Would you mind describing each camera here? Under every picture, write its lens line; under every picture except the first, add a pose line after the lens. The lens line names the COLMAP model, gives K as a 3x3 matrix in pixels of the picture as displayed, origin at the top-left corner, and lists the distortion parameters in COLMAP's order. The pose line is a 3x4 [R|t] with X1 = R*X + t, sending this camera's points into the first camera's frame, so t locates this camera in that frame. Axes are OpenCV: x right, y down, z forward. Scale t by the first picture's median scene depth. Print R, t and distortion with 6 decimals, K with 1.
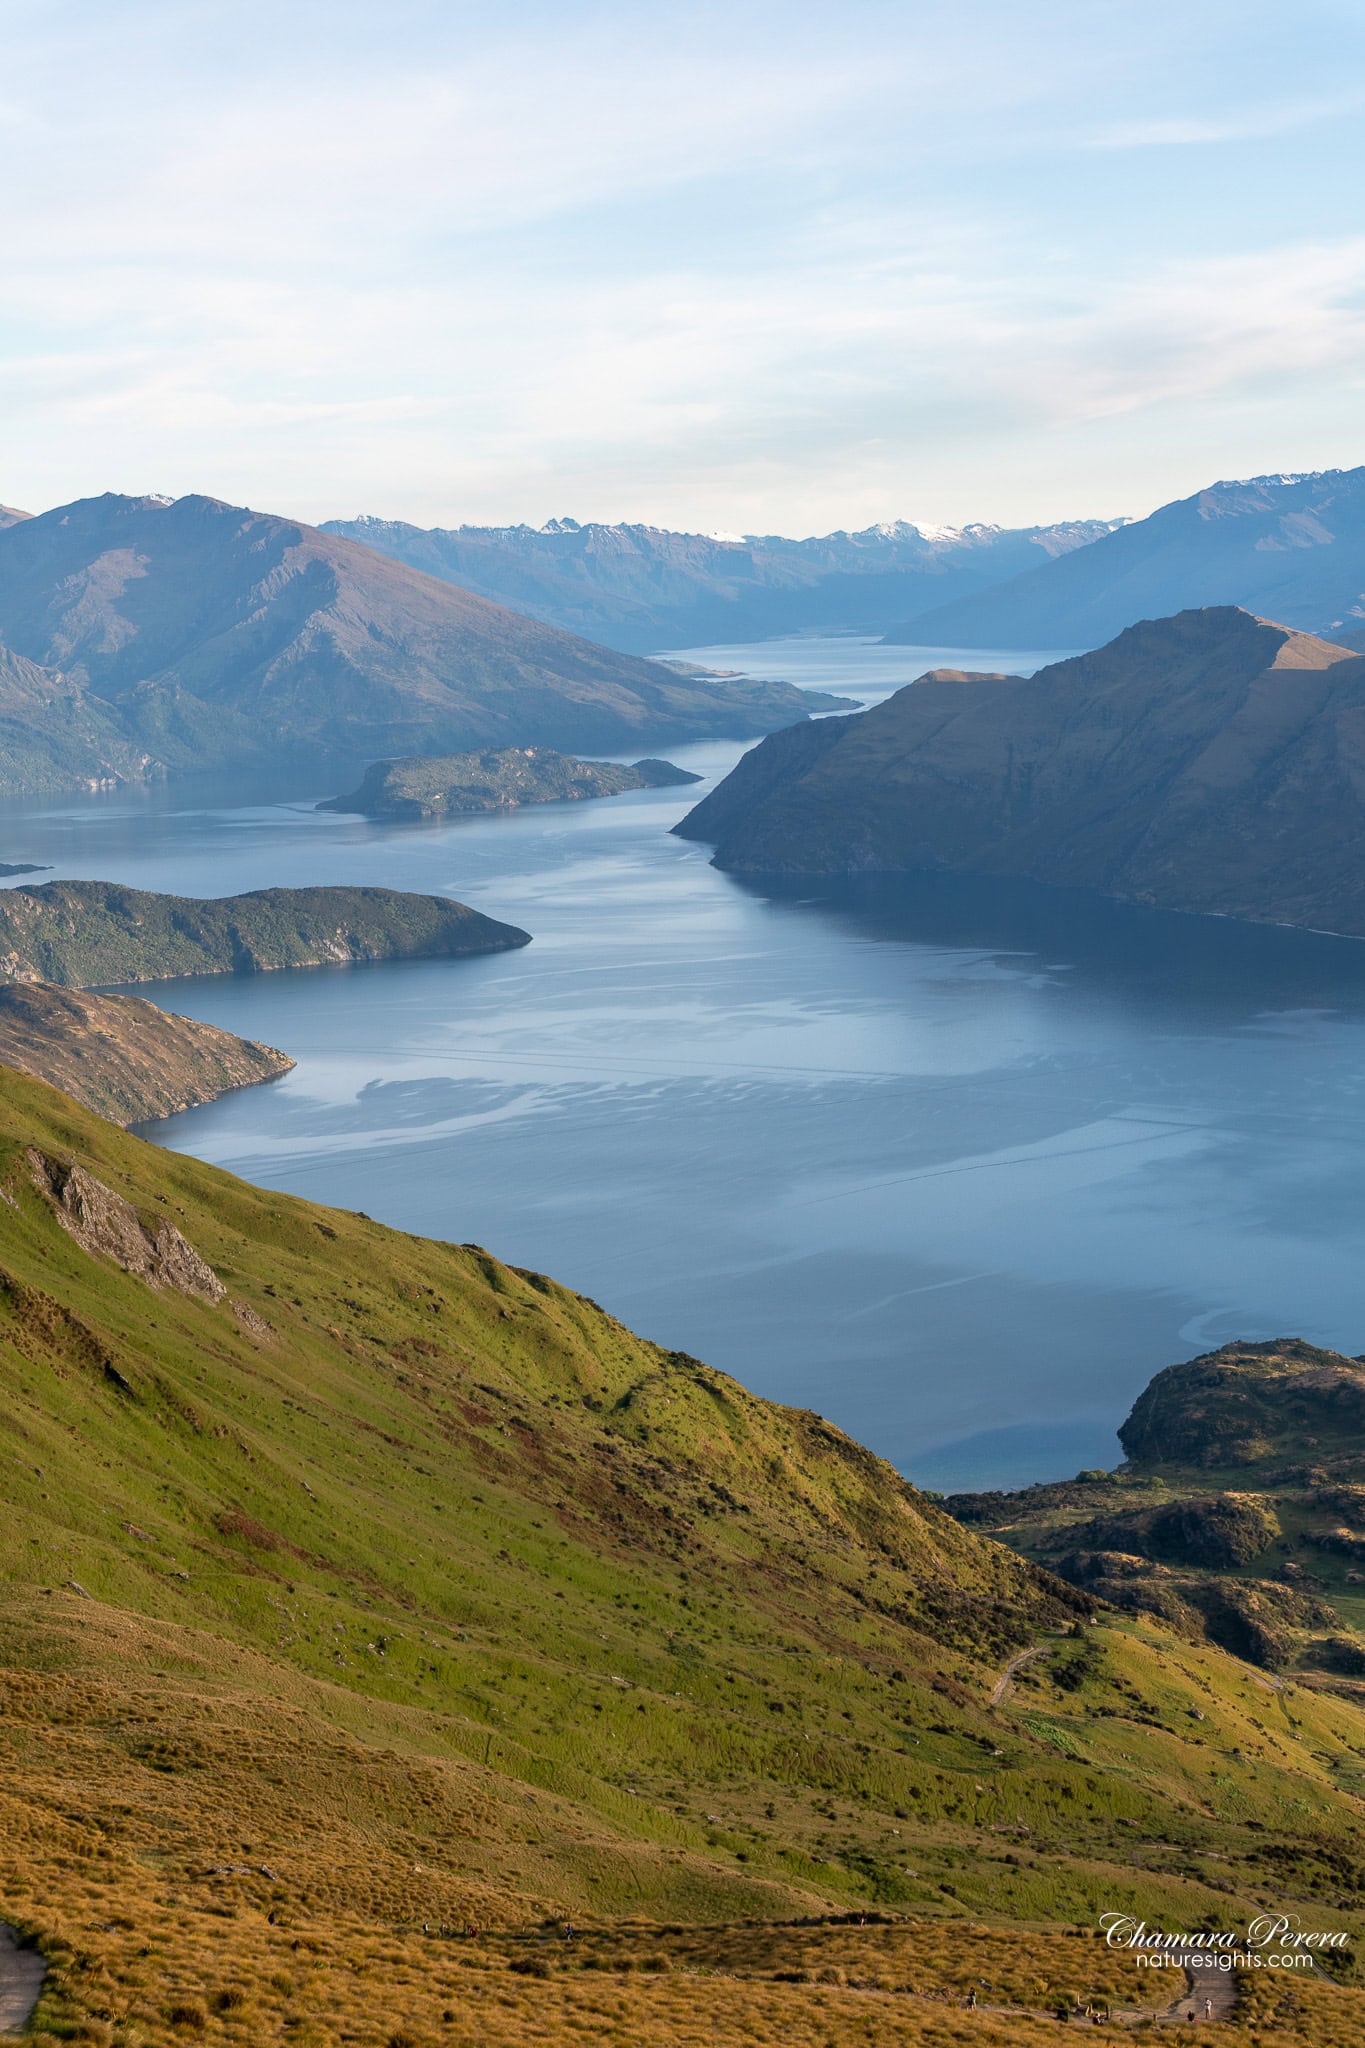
lens RADIAL K [[3838.4, 0, 683.8], [0, 3838.4, 1019.9], [0, 0, 1]] dist [0.011573, -0.042801]
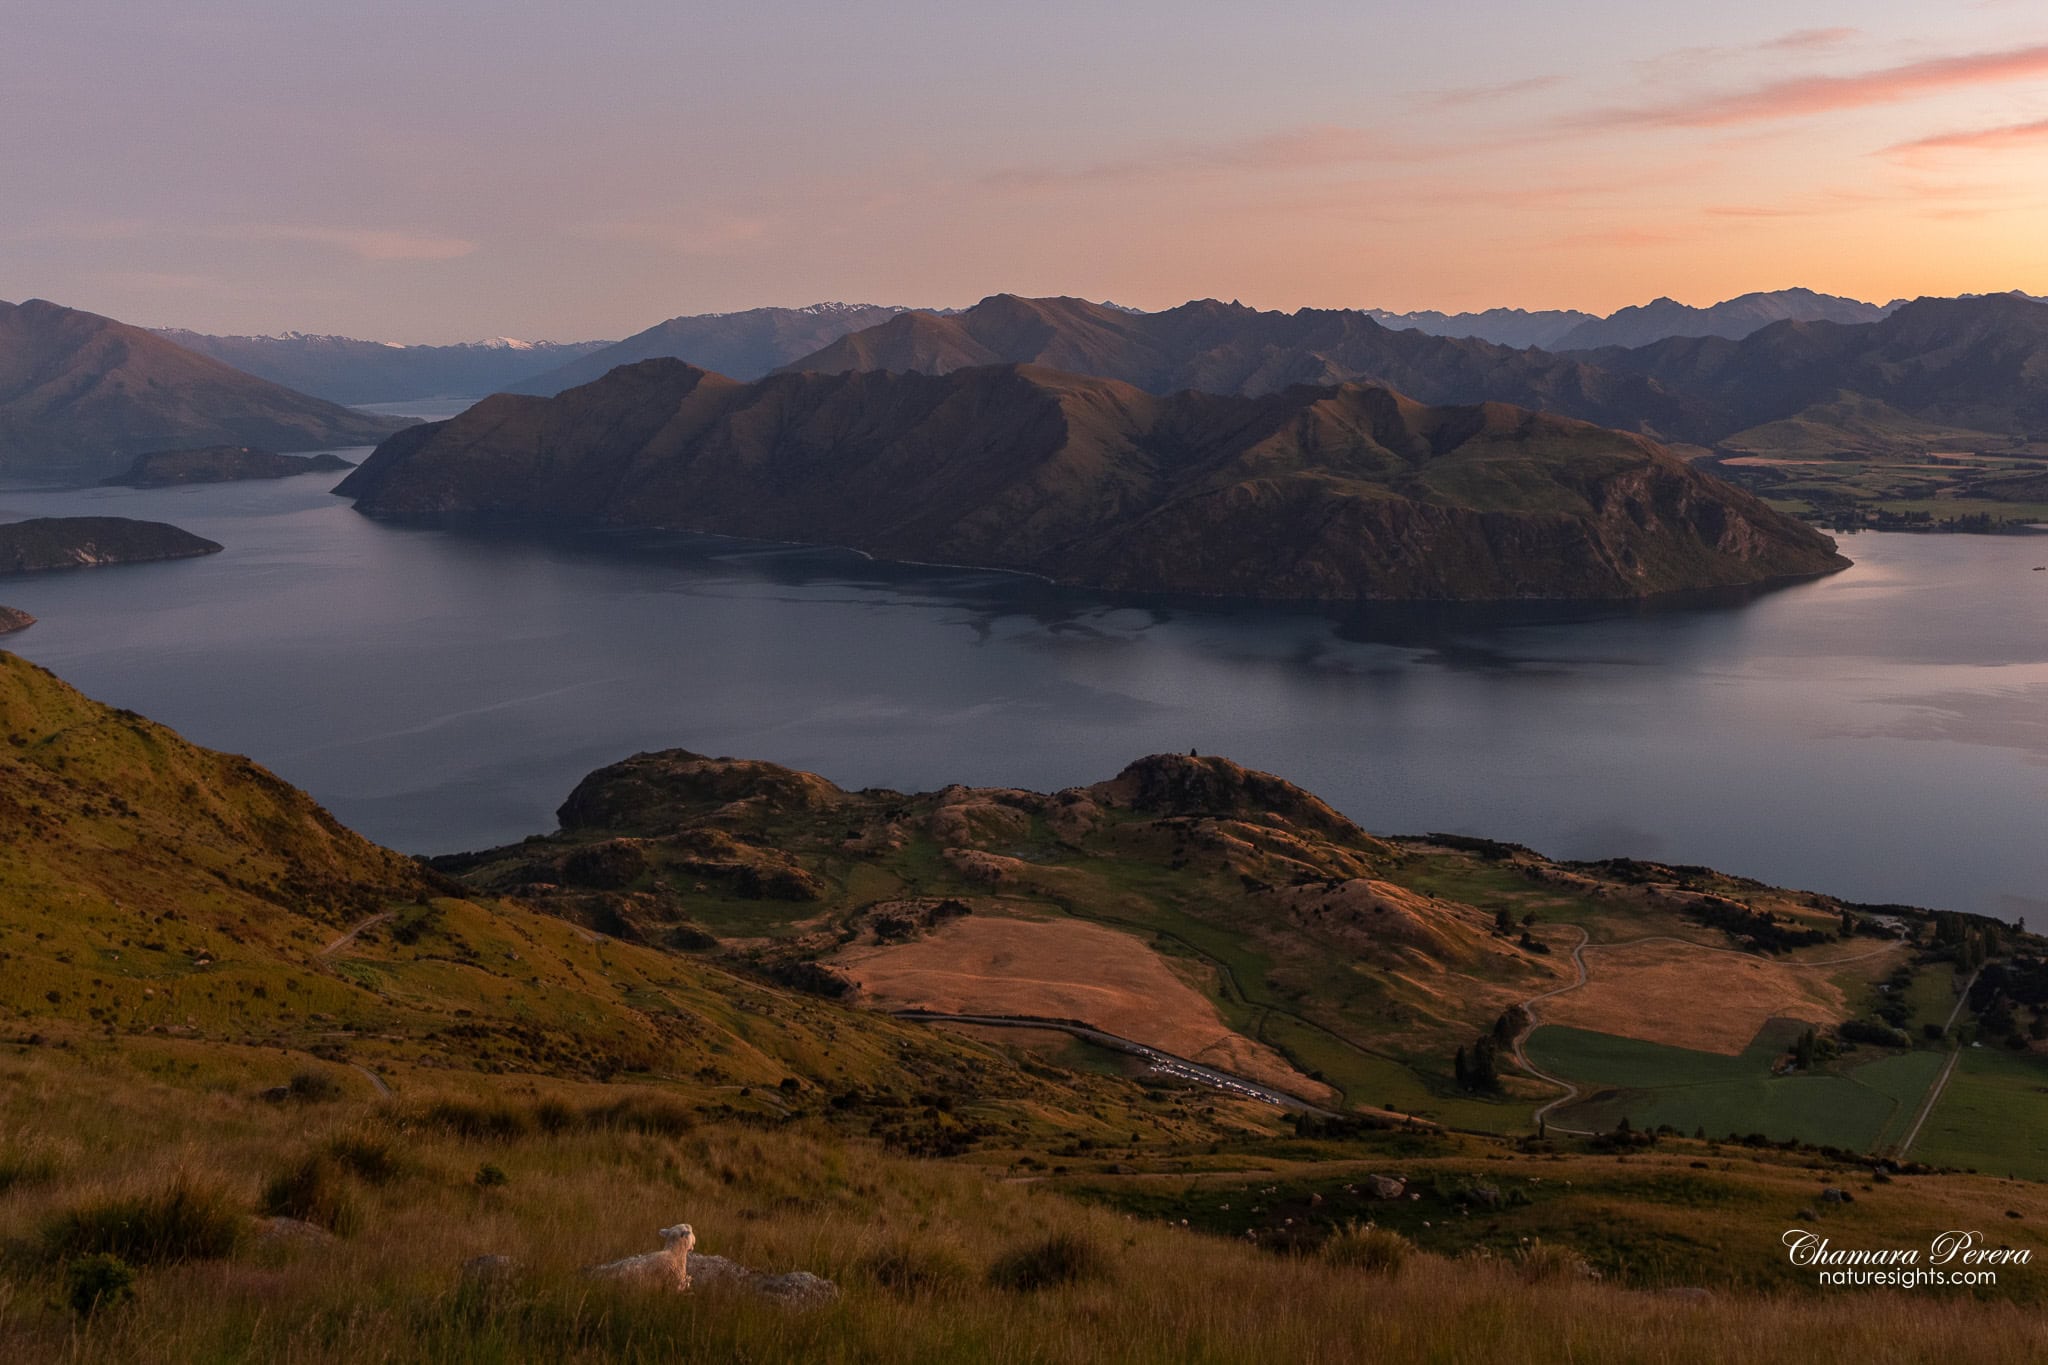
lens RADIAL K [[2089.4, 0, 1124.4], [0, 2089.4, 325.7], [0, 0, 1]] dist [-0.009265, 0.013363]
pose [[0.940926, 0.021105, 0.337954, 0.074002], [0.026569, 0.990377, -0.135821, 0.062943], [-0.337568, 0.136776, 0.931311, 0.222994]]
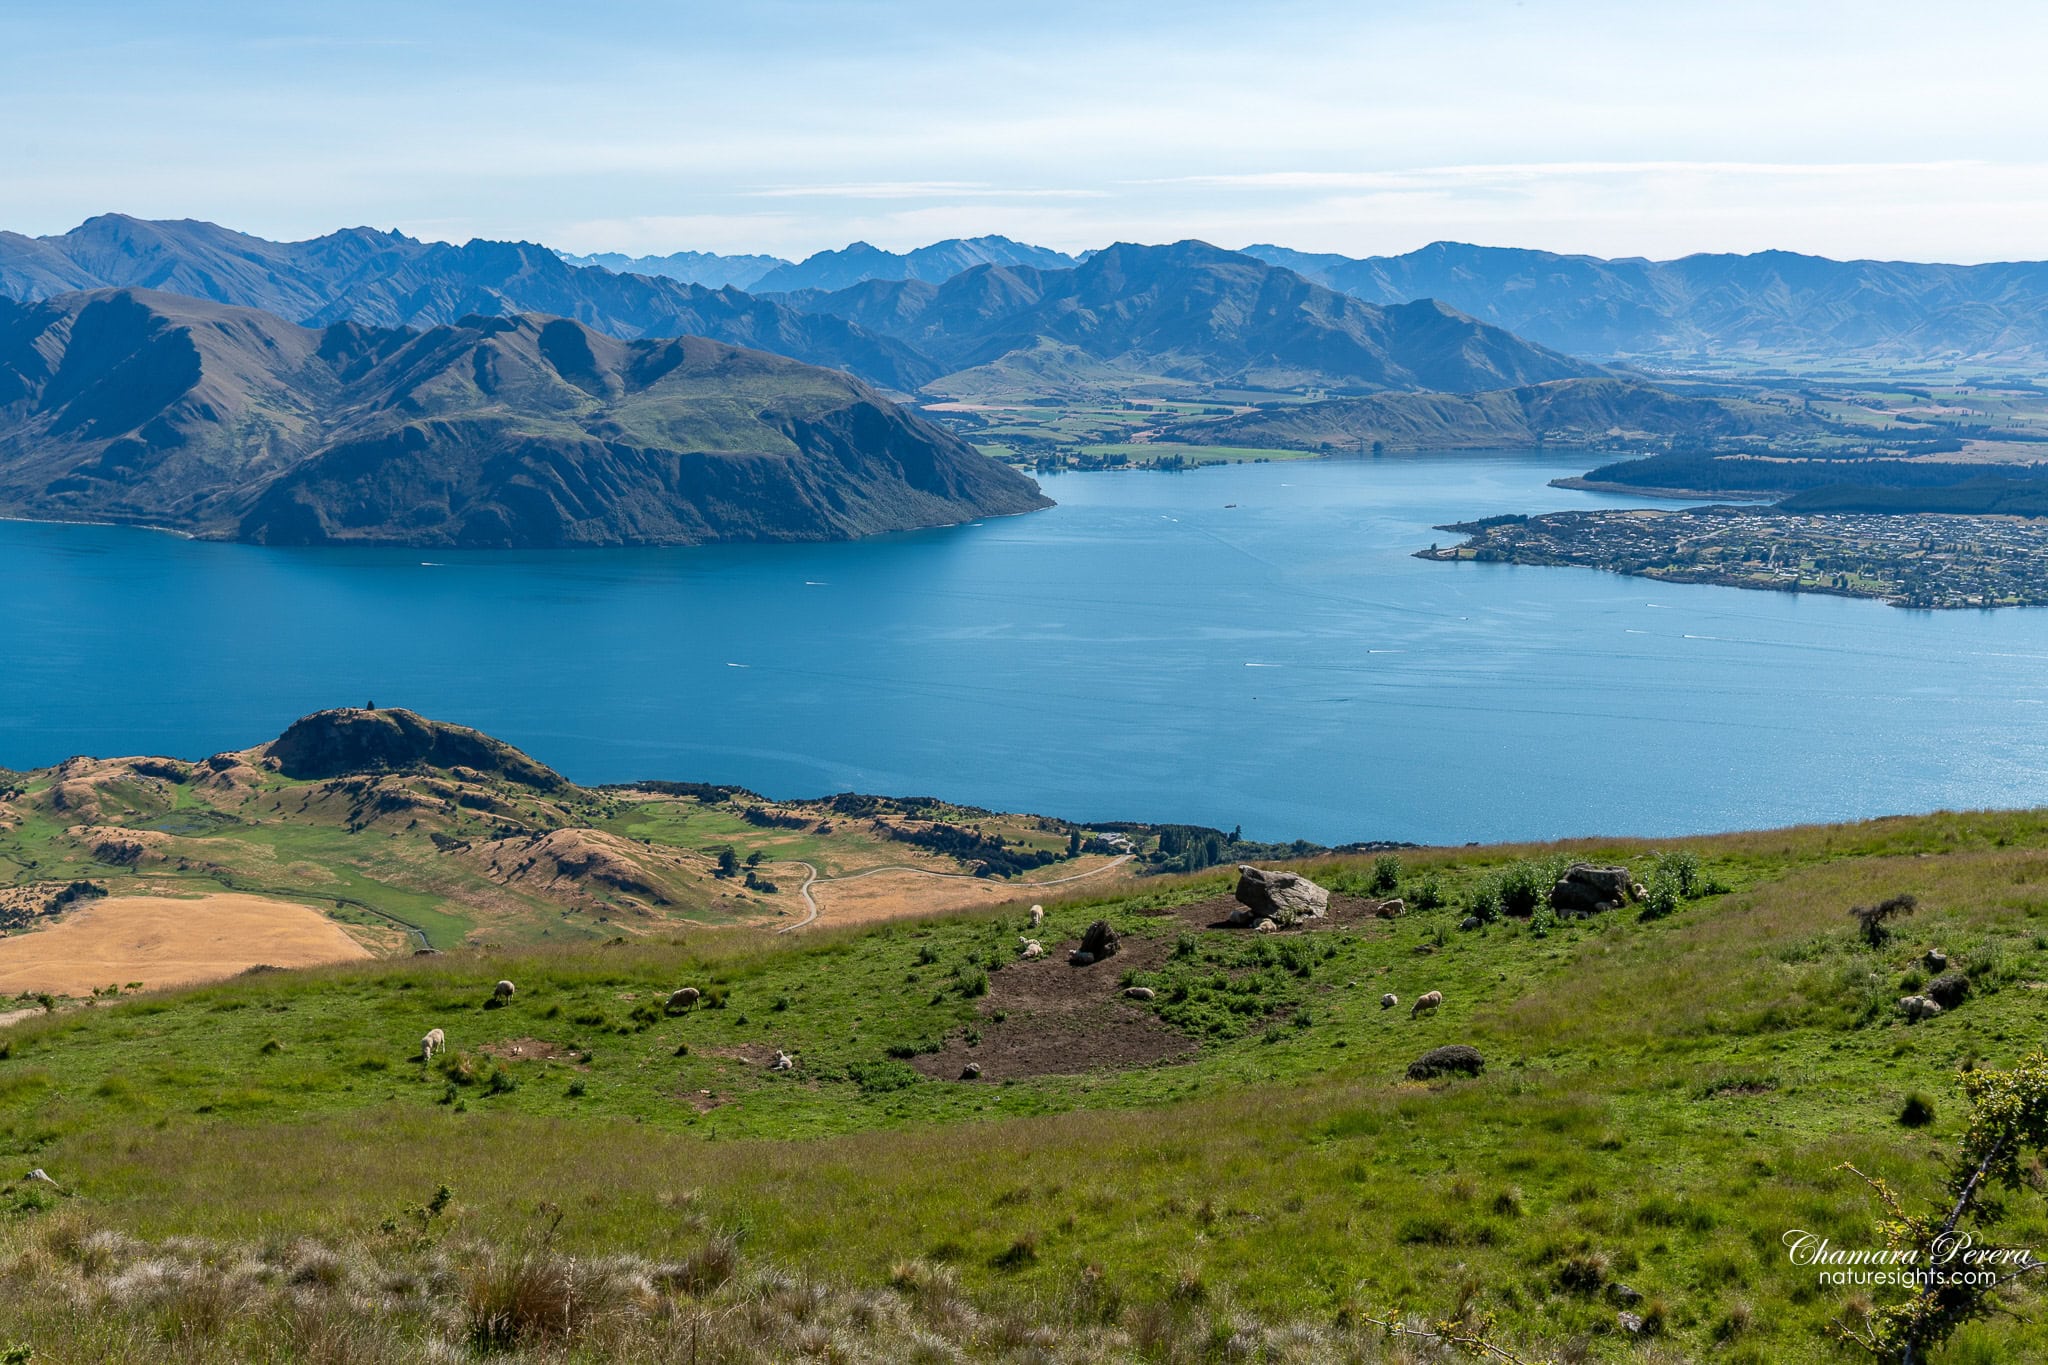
lens RADIAL K [[2202.6, 0, 1025.7], [0, 2202.6, 685.8], [0, 0, 1]] dist [-0.011376, 0.022966]
pose [[0.781398, -0.076637, 0.619310, 0.094942], [0.049081, 0.996904, 0.061436, 0.084773], [-0.622100, -0.017610, 0.782740, 0.291809]]
